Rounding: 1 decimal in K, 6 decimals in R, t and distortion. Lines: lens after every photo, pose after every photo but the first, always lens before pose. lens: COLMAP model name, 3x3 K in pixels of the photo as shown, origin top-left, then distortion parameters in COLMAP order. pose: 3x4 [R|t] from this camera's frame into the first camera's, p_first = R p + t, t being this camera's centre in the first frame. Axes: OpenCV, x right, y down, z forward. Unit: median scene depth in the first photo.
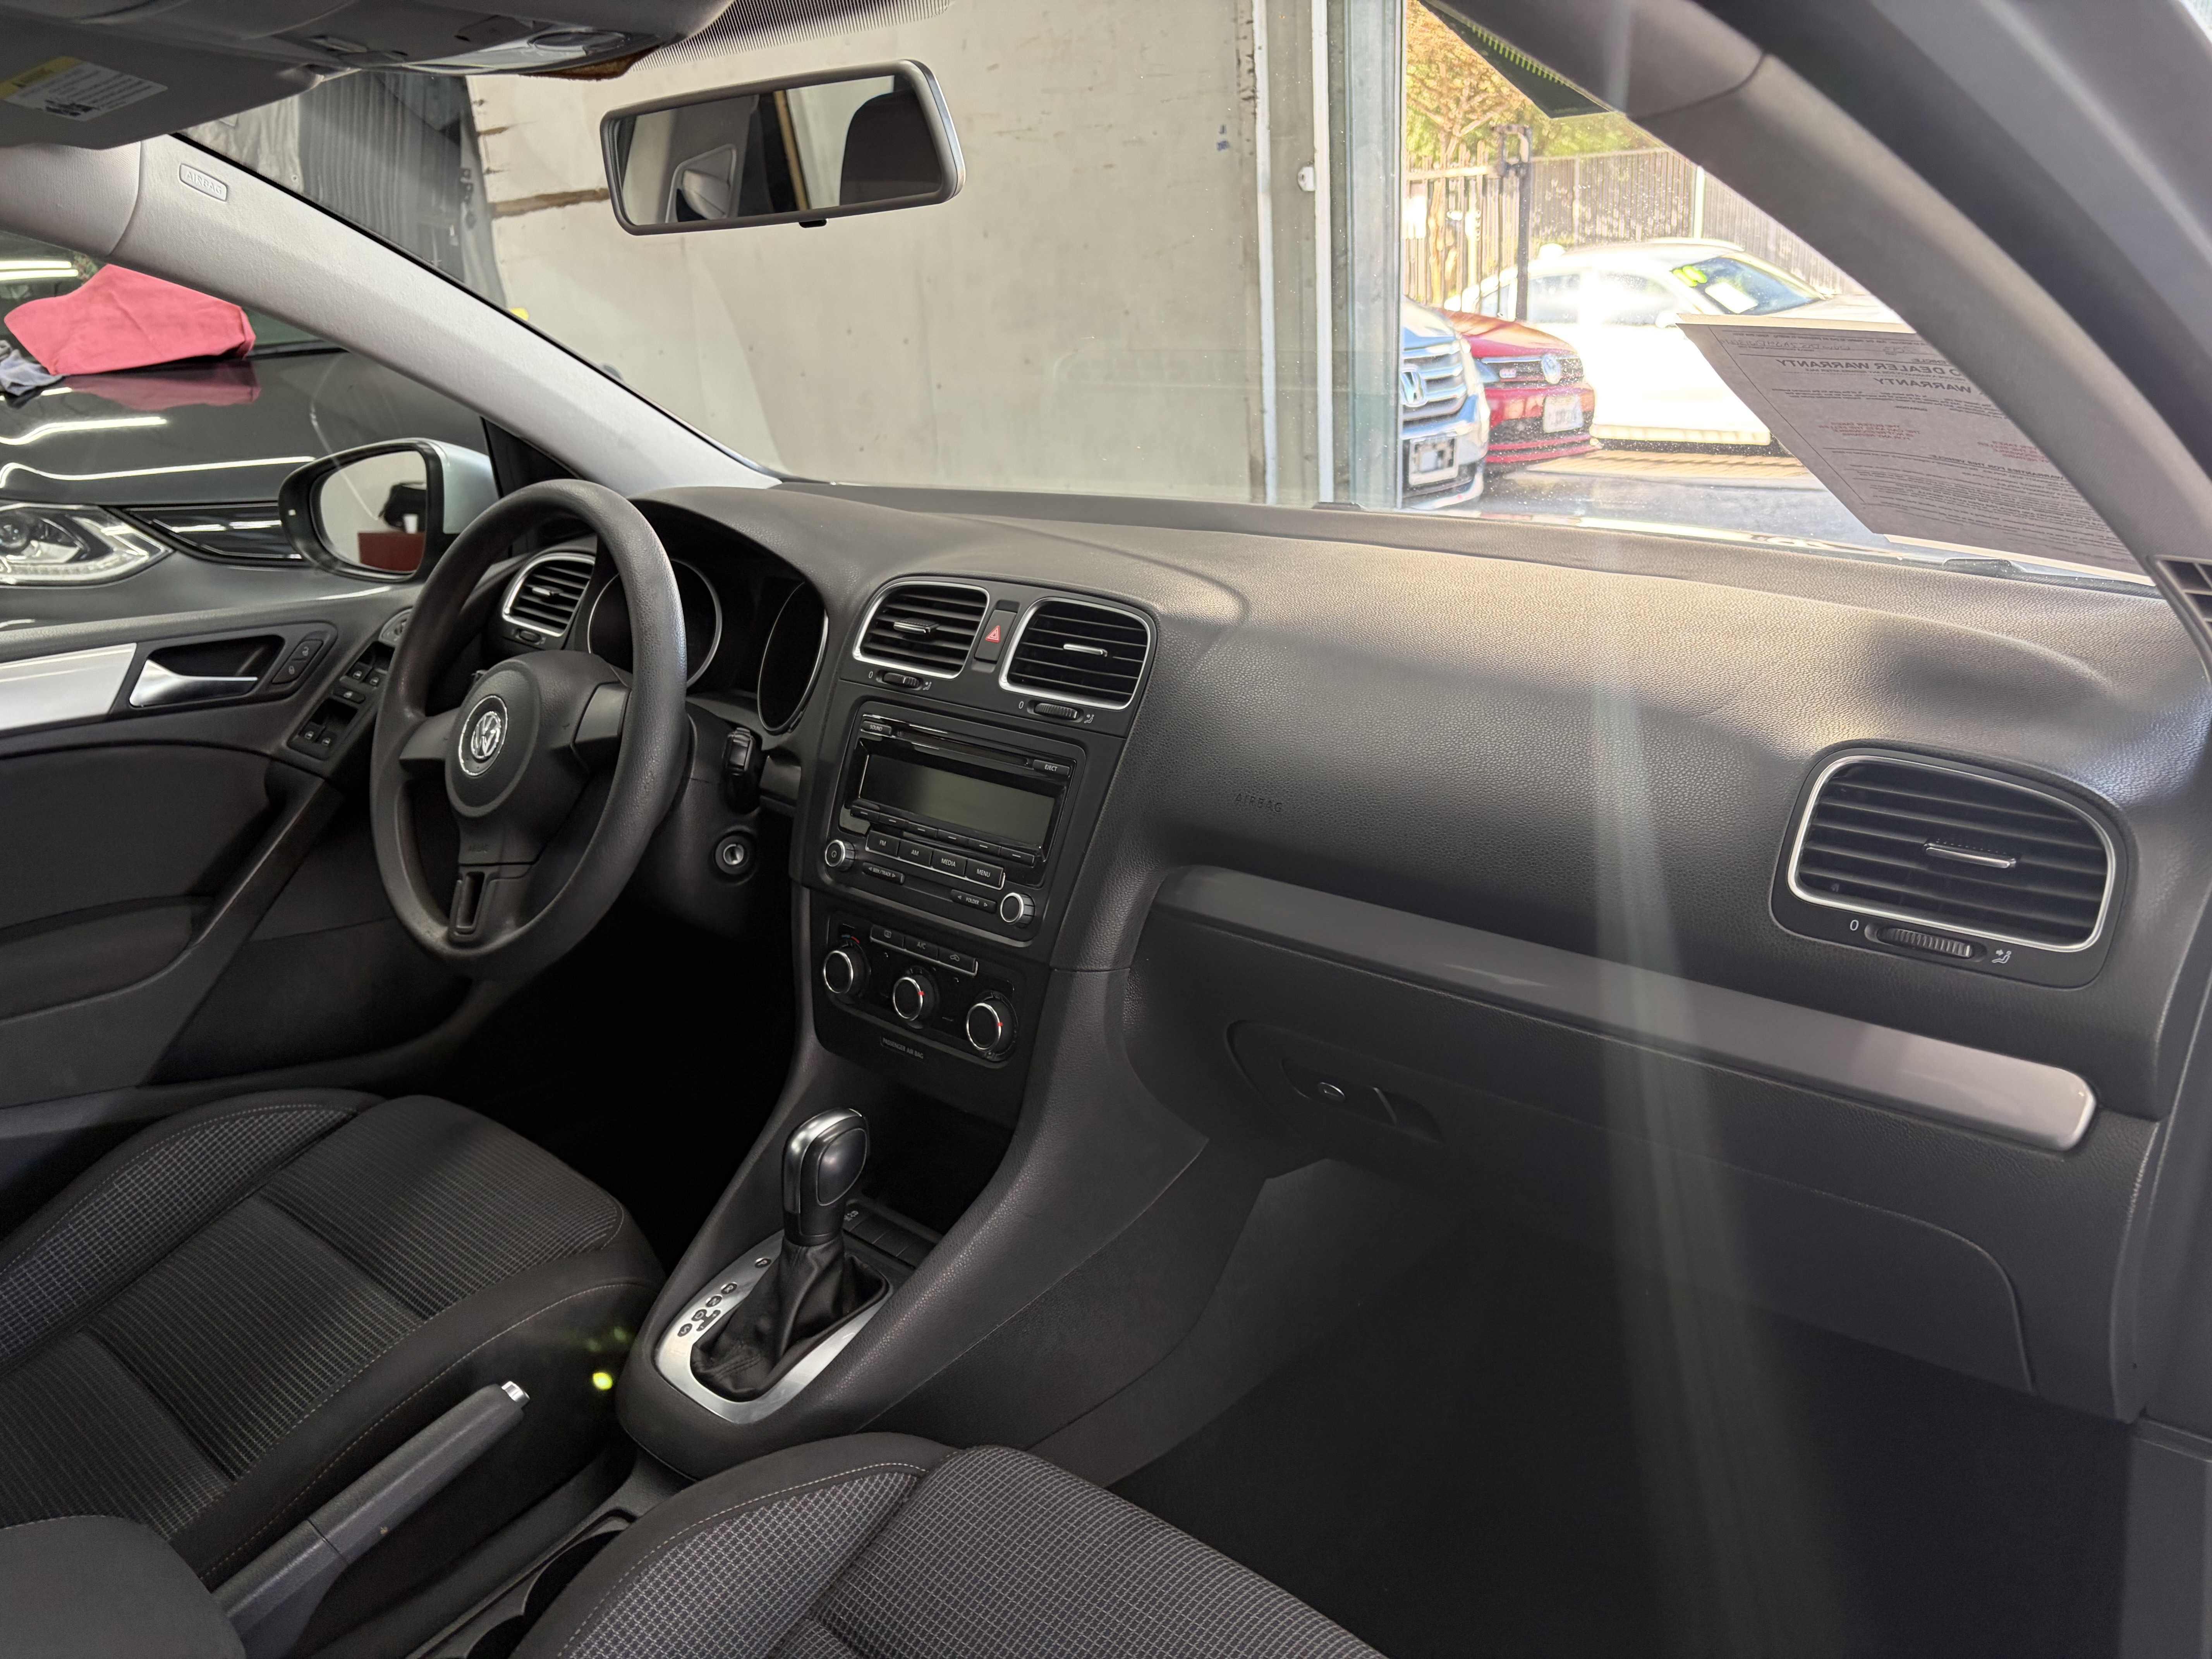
lens RADIAL K [[1699.8, 0, 1097.5], [0, 1699.8, 837.8], [0, 0, 1]] dist [0.022820, -0.009331]
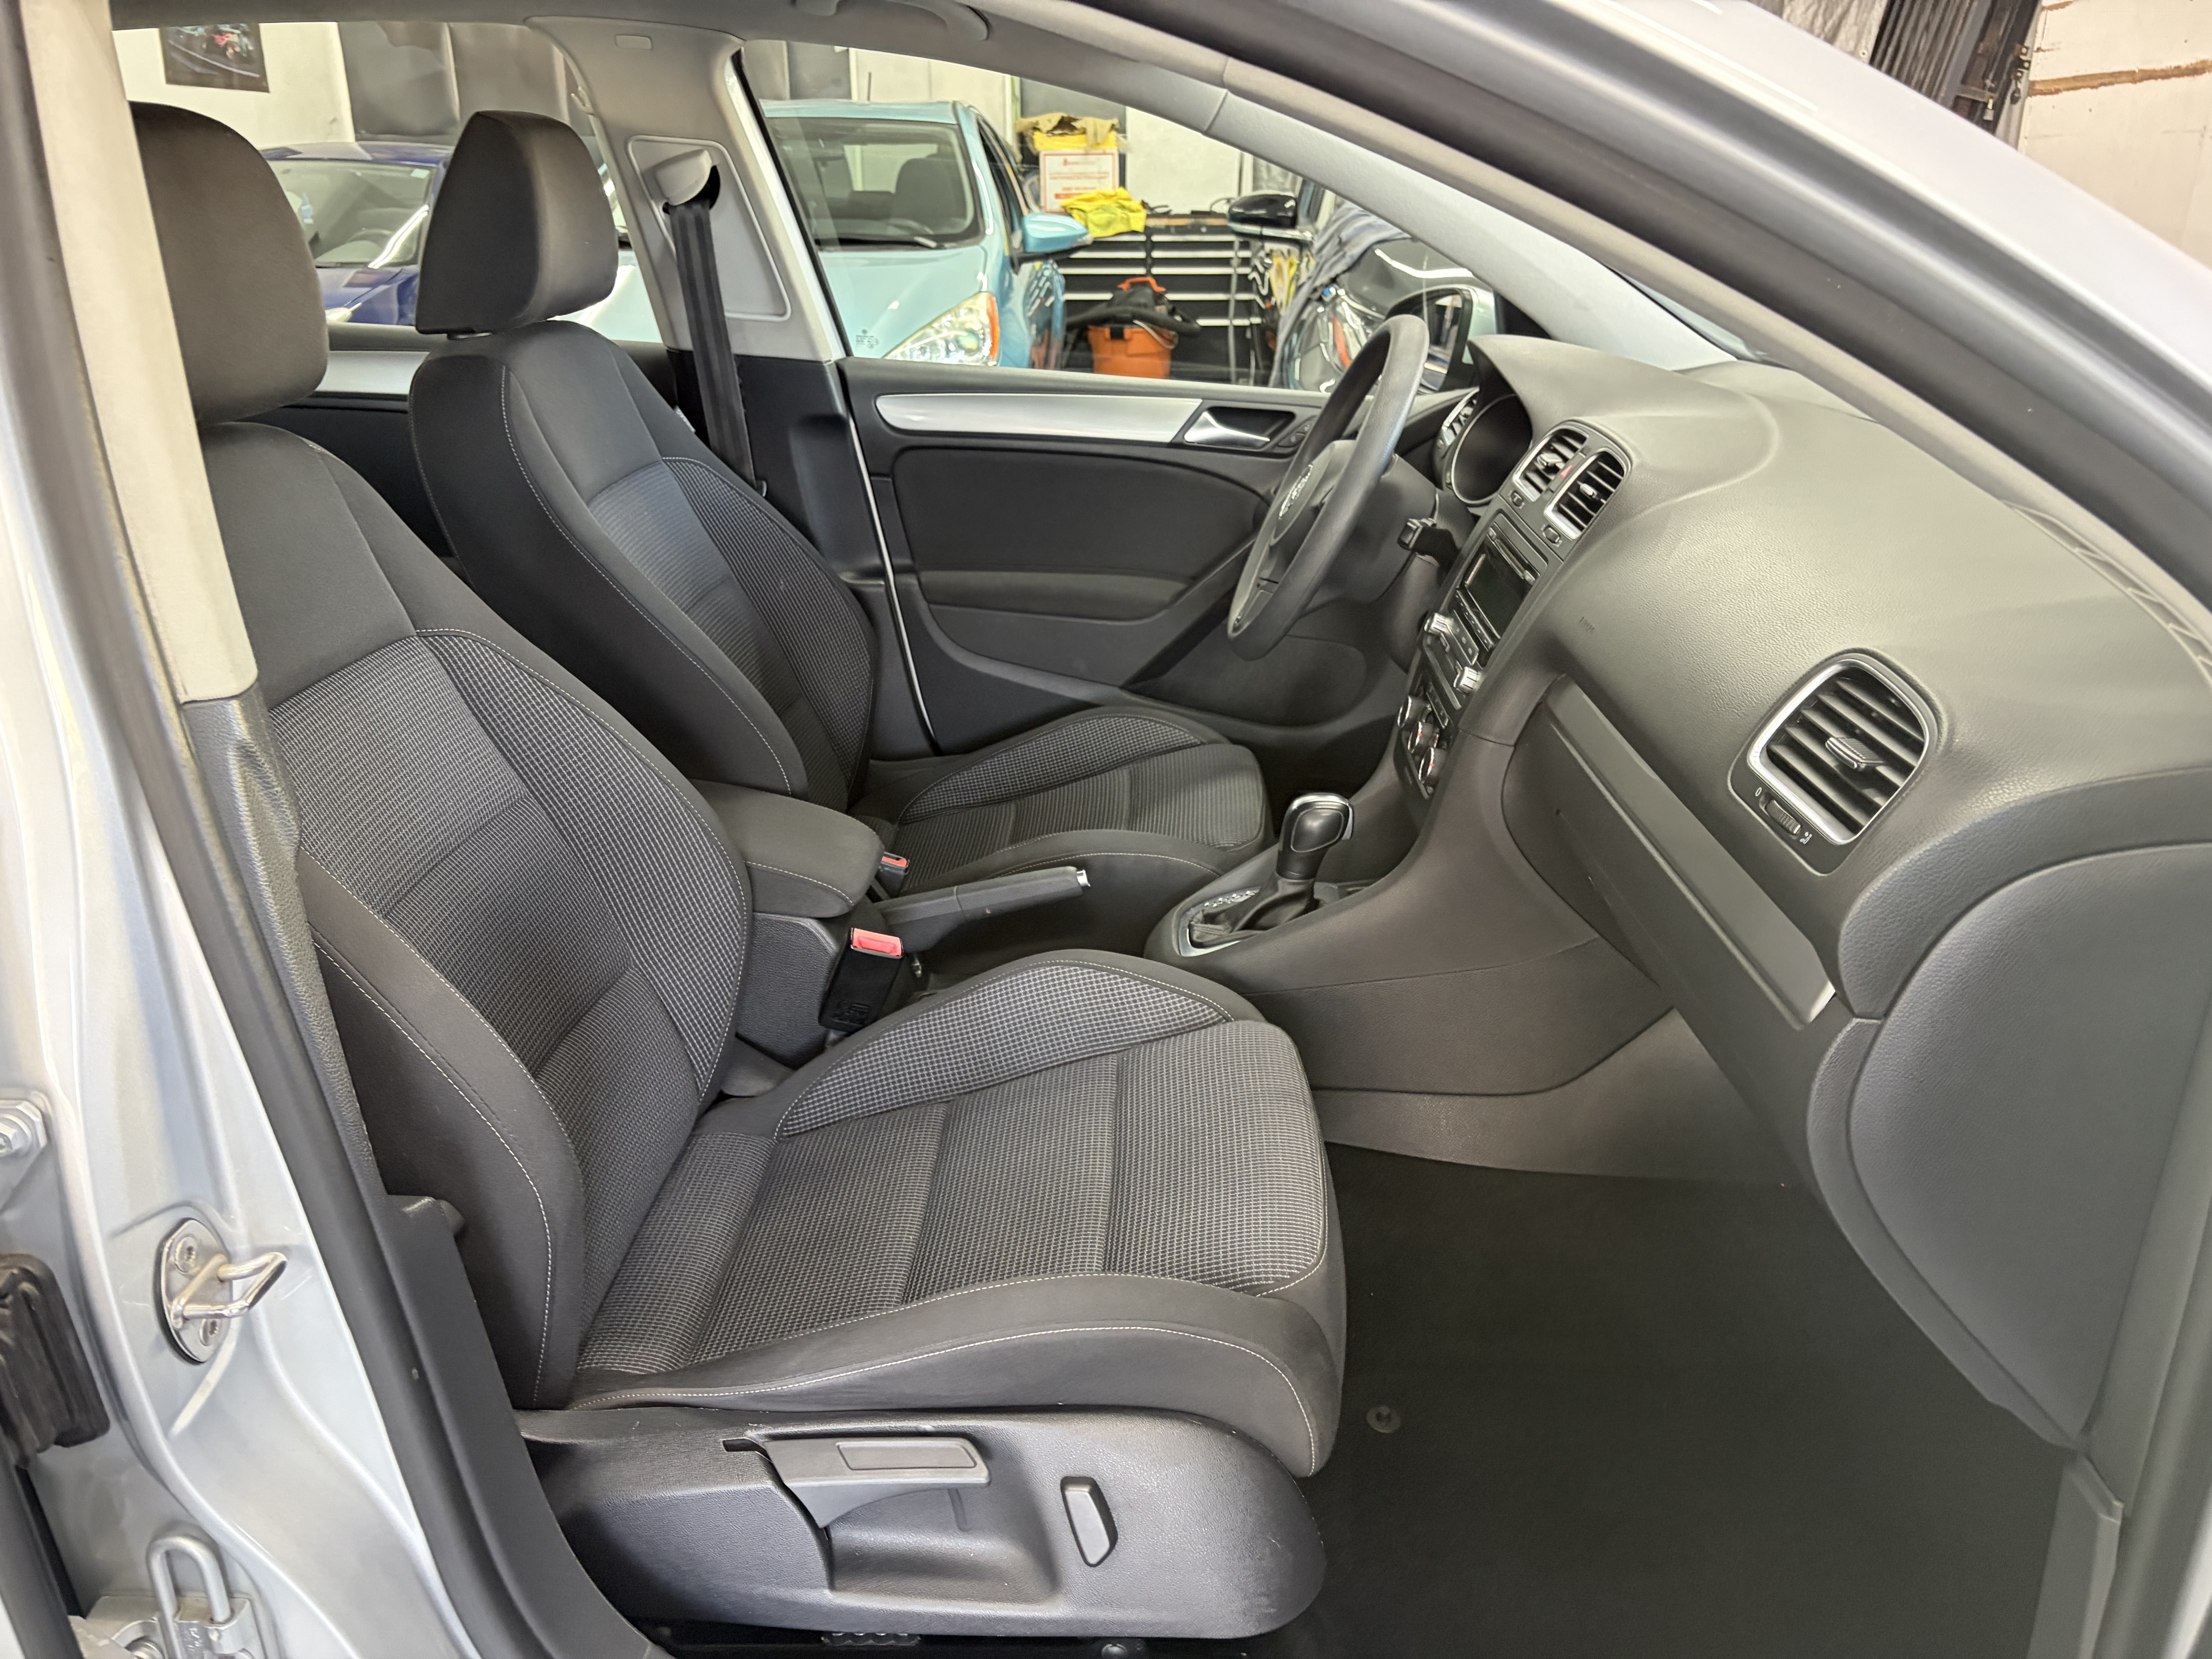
lens RADIAL K [[1699.8, 0, 1097.5], [0, 1699.8, 837.8], [0, 0, 1]] dist [0.022820, -0.009331]
pose [[0.648818, 0.330037, -0.685647, 0.509496], [-0.284141, 0.940952, 0.184049, -0.002369], [0.705904, 0.075406, 0.704283, -0.069542]]
